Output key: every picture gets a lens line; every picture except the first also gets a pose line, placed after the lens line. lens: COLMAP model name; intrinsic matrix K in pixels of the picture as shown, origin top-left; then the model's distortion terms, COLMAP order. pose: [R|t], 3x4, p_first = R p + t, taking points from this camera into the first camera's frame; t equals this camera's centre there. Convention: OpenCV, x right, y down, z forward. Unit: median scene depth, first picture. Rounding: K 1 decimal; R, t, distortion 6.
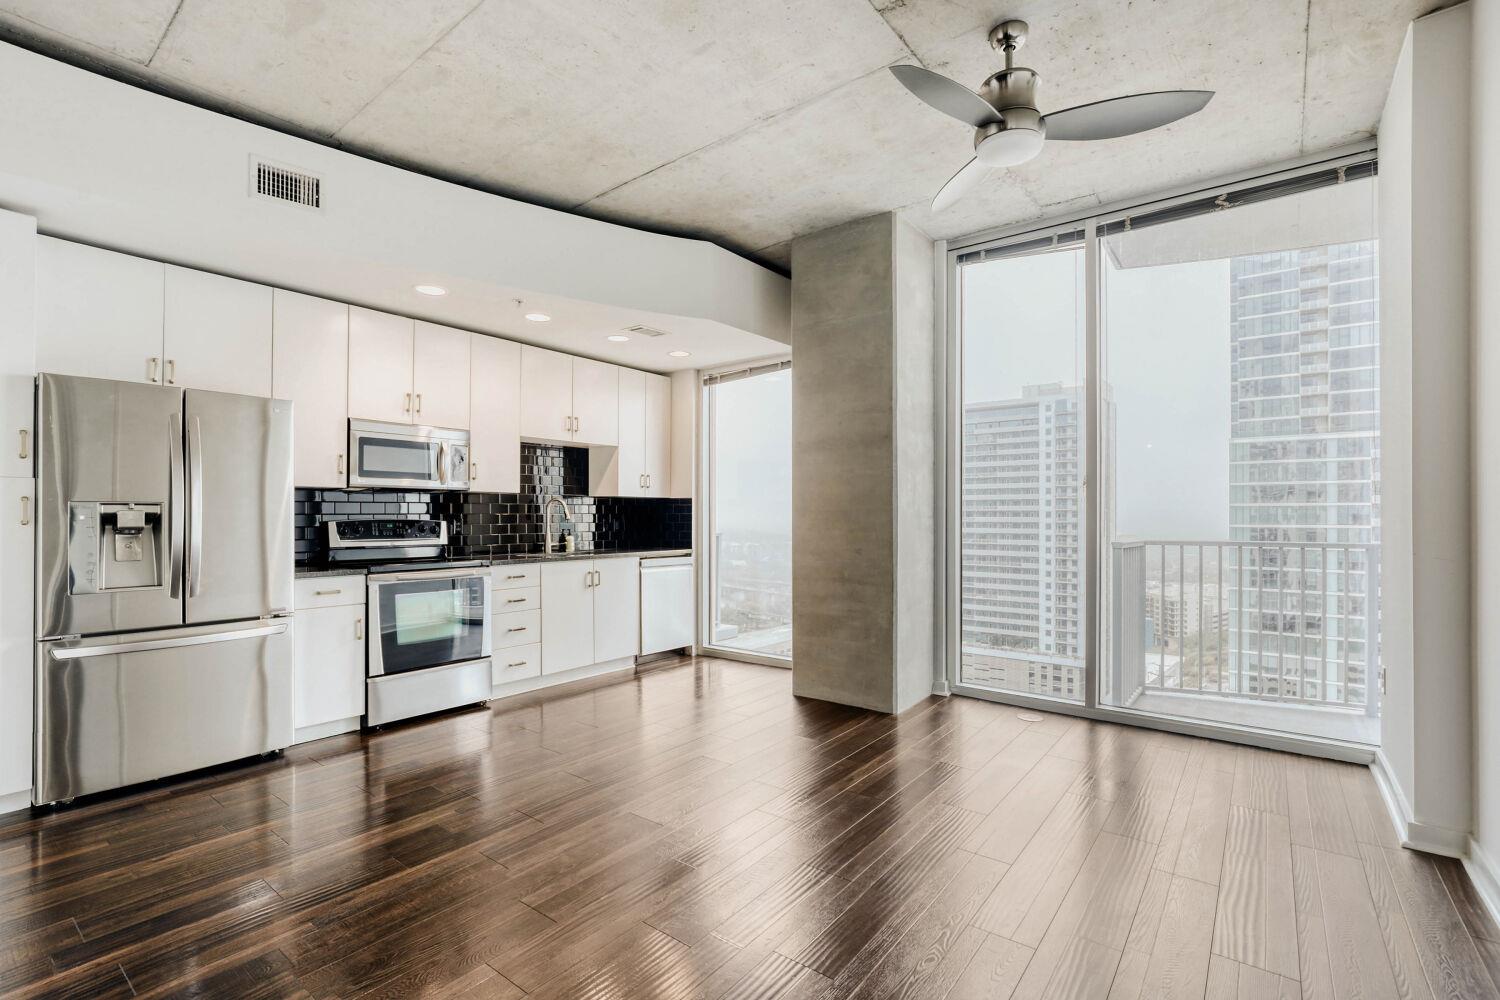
lens RADIAL K [[681.0, 0, 744.2], [0, 681.0, 514.9], [0, 0, 1]] dist [-0.013693, 0.000114]
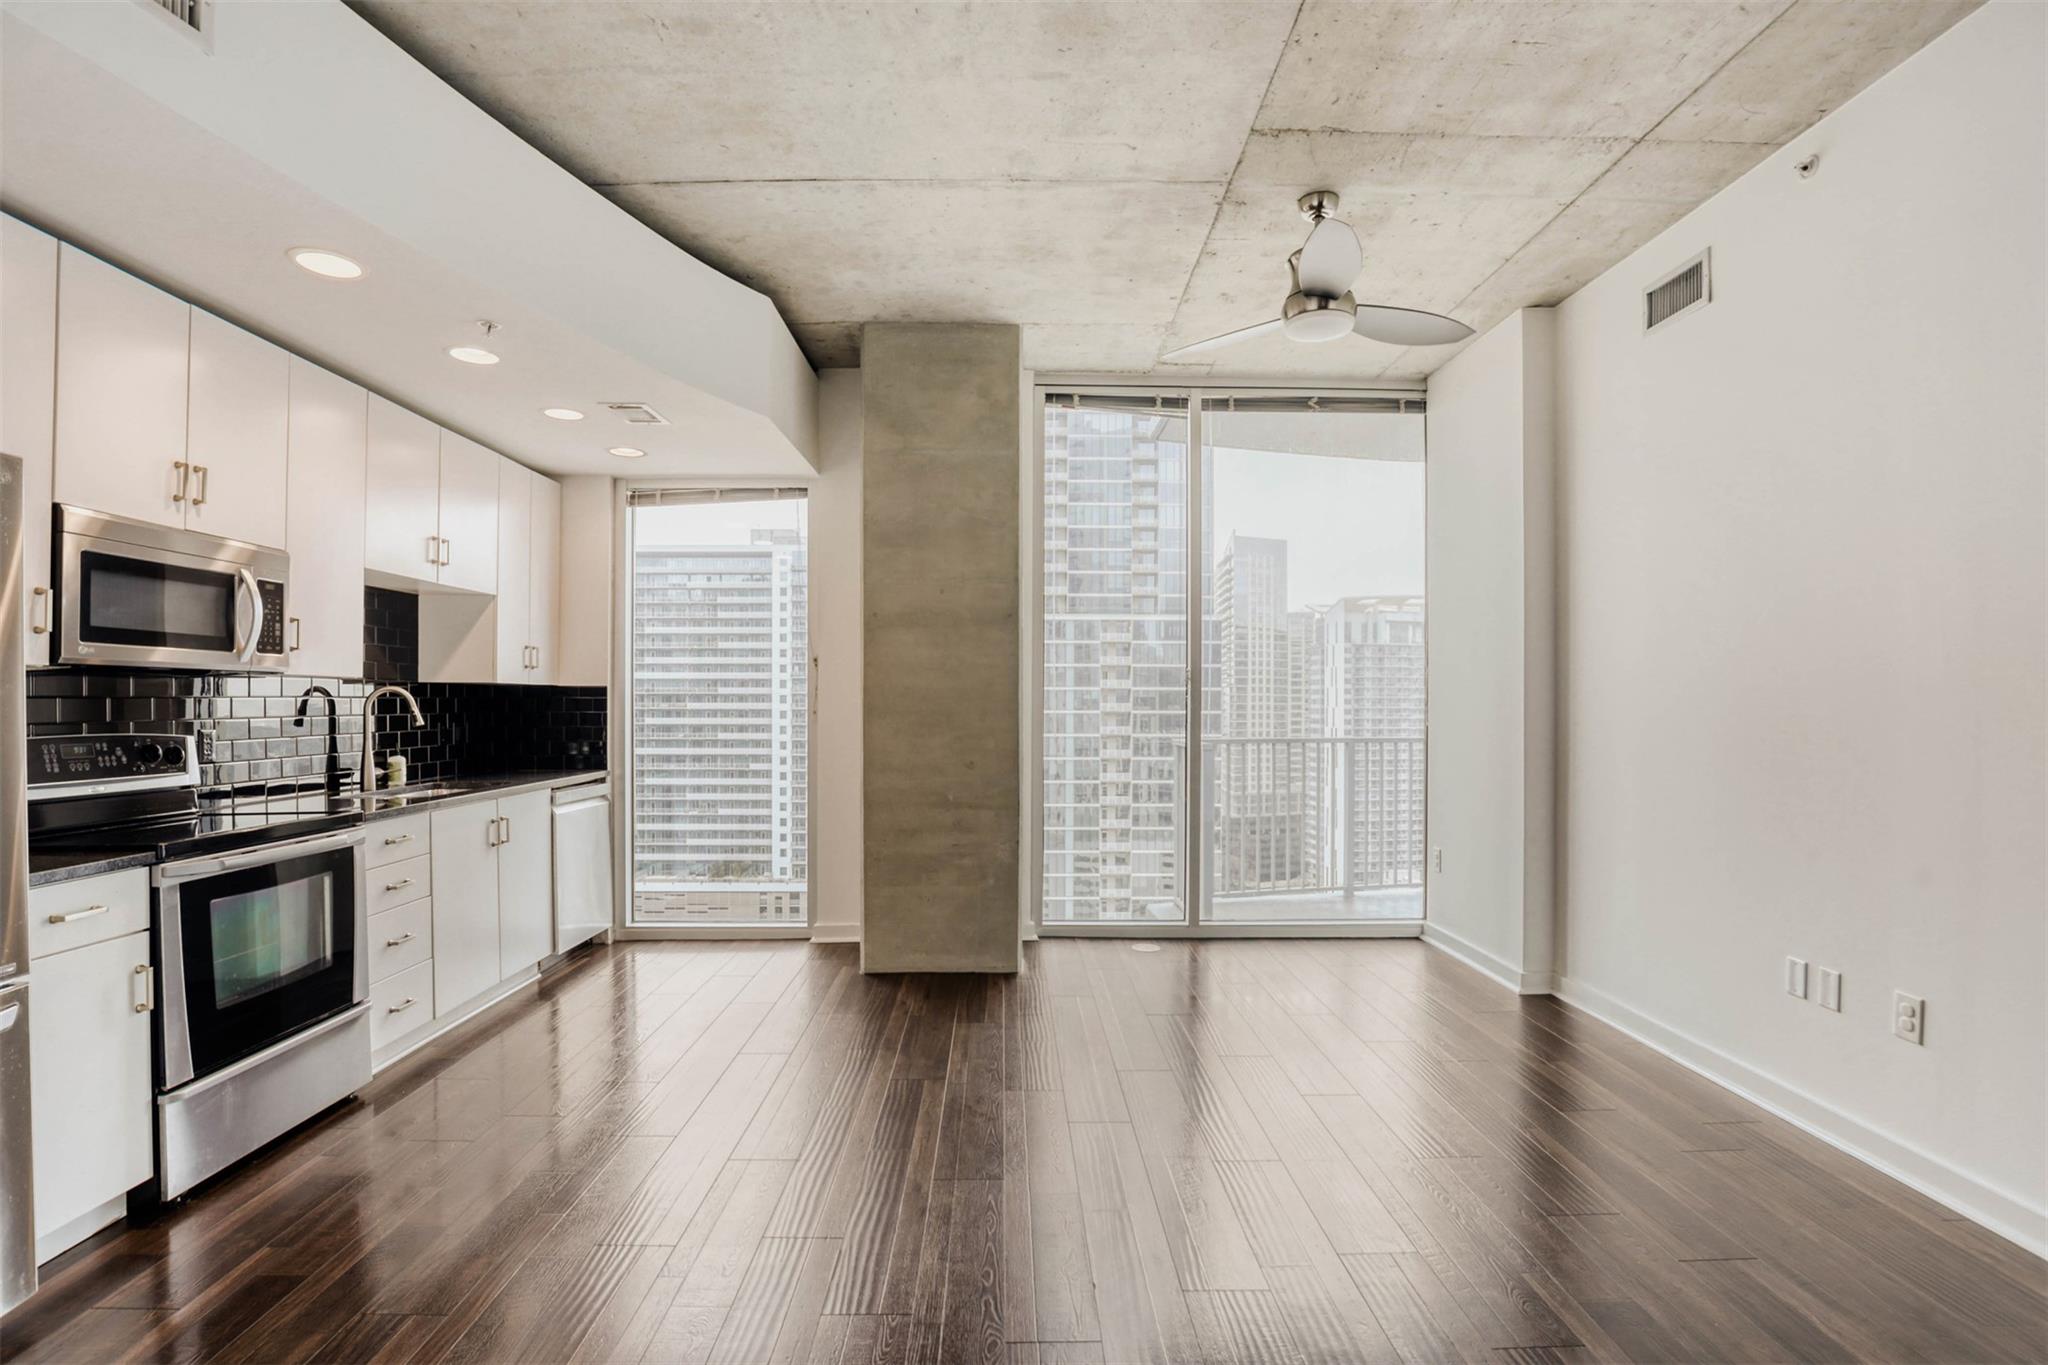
lens RADIAL K [[940.3, 0, 1019.8], [0, 940.3, 699.3], [0, 0, 1]] dist [-0.032471, 0.001631]
pose [[0.778715, 0.000741, 0.627377, -0.341466], [-0.000953, 1.000000, 0.000002, -0.014618], [-0.627377, -0.000599, 0.778716, 0.124500]]
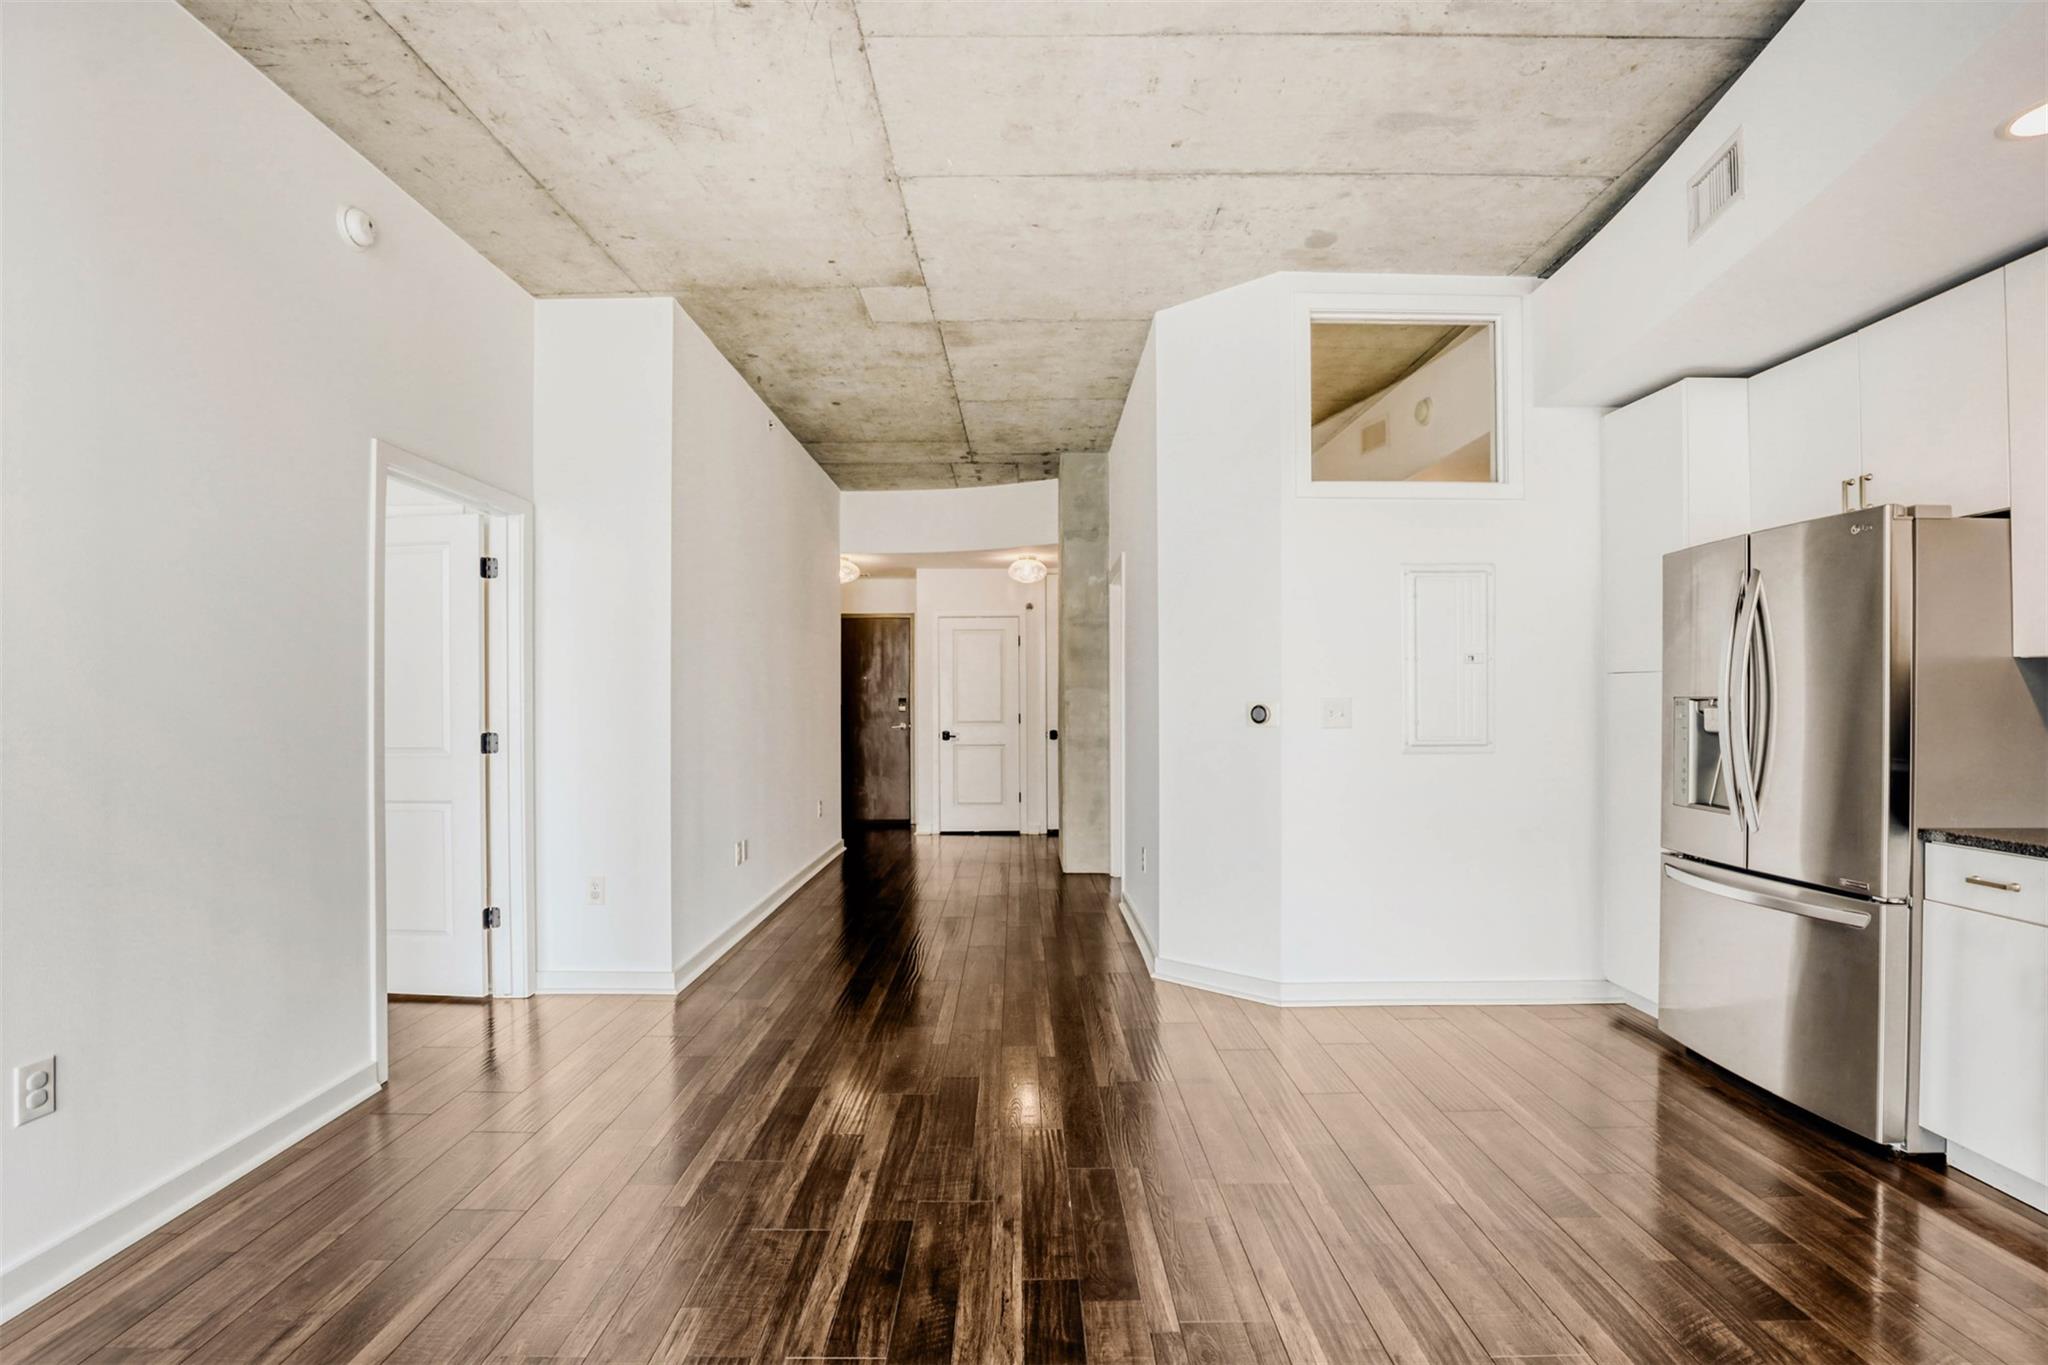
lens RADIAL K [[940.3, 0, 1019.8], [0, 940.3, 699.3], [0, 0, 1]] dist [-0.032471, 0.001631]
pose [[-0.788684, 0.003639, -0.614788, 0.201427], [0.003369, 0.999993, 0.001597, -0.010910], [0.614790, -0.000812, -0.788691, 0.725124]]
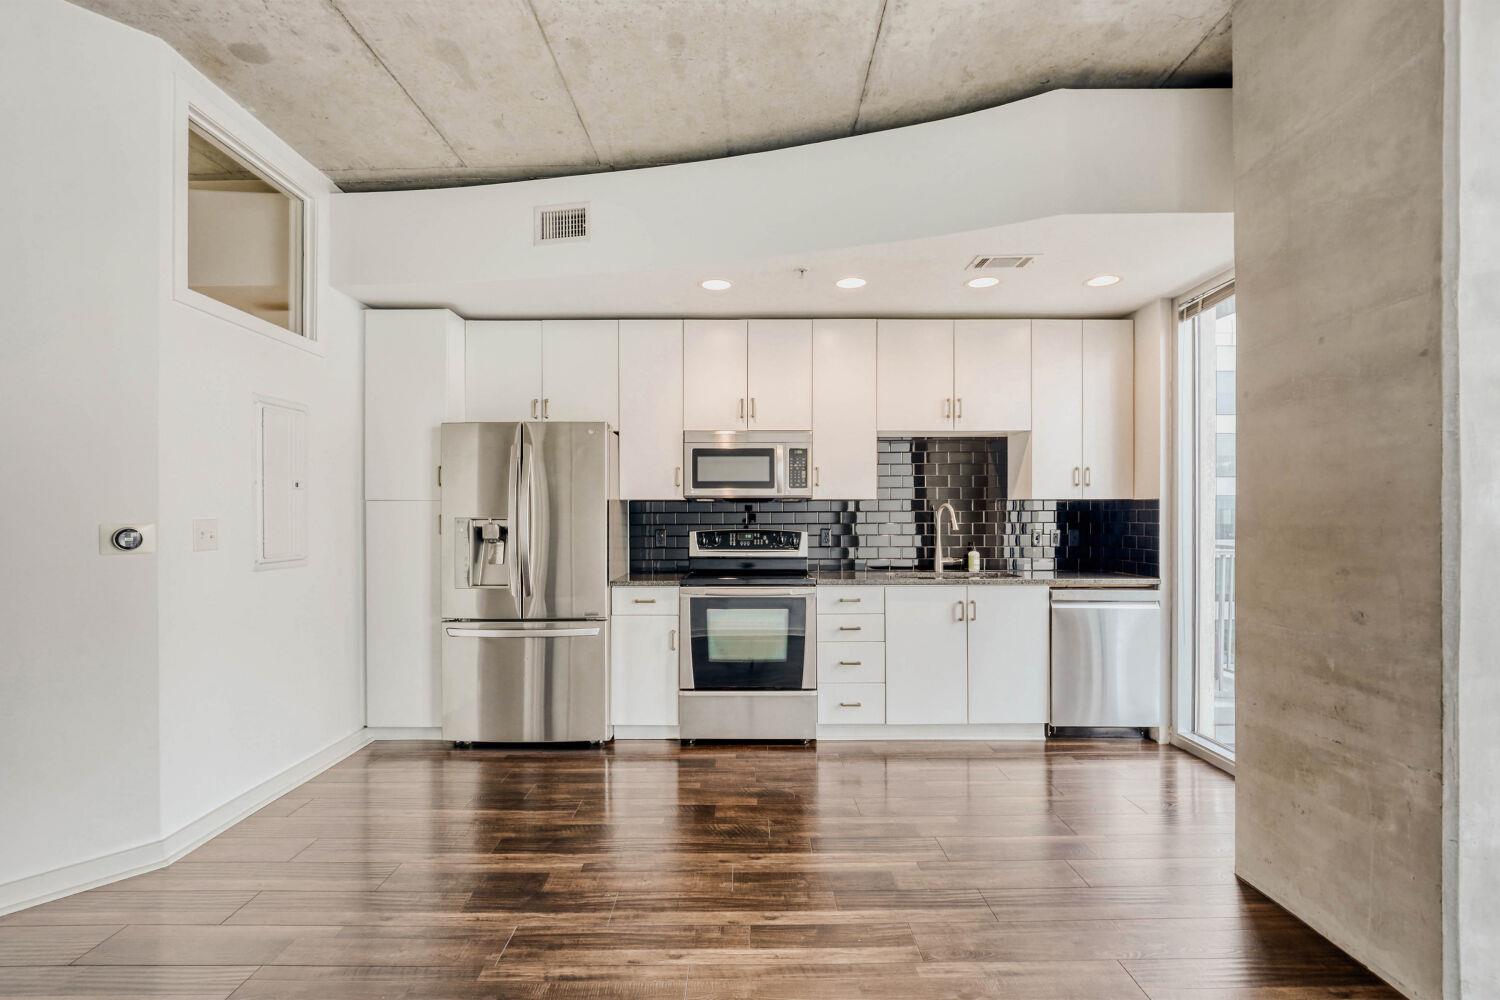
lens RADIAL K [[694.9, 0, 744.0], [0, 694.9, 516.6], [0, 0, 1]] dist [-0.010393, 0.000037]
pose [[0.614200, 0.000314, -0.789151, 0.216632], [0.002681, 0.999993, 0.002485, -0.012108], [0.789146, -0.003642, 0.614195, 0.310702]]
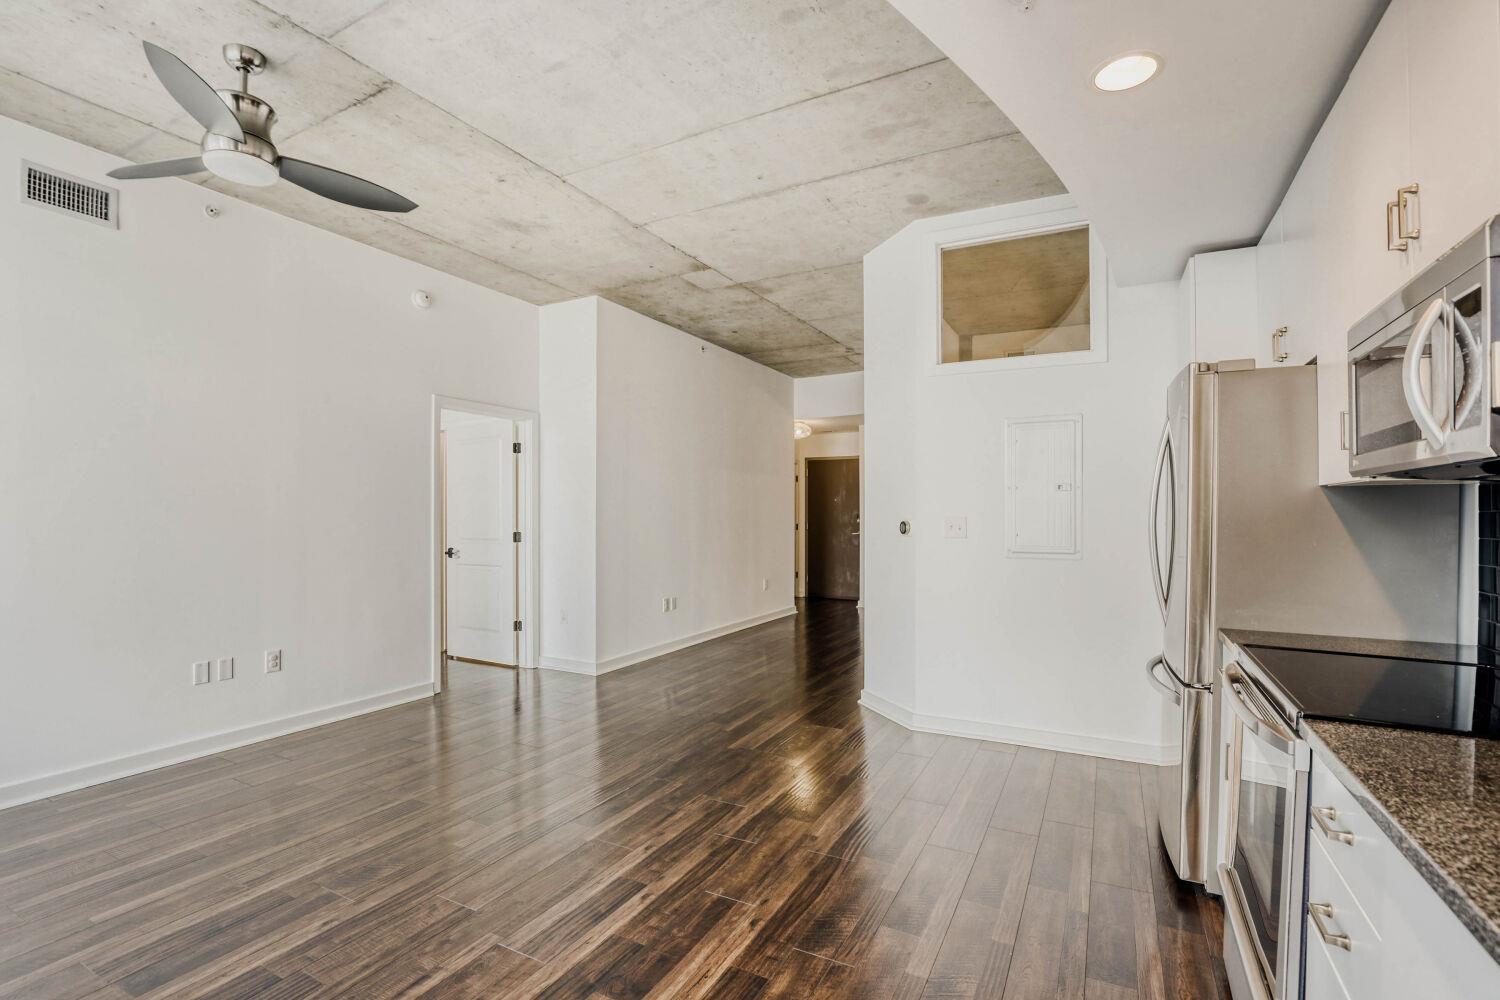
lens RADIAL K [[691.8, 0, 749.9], [0, 691.8, 513.2], [0, 0, 1]] dist [-0.048945, 0.011073]
pose [[-0.984643, -0.000800, -0.174580, -0.083360], [-0.000763, 1.000000, -0.000282, -0.013216], [0.174580, -0.000145, -0.984643, 0.996553]]
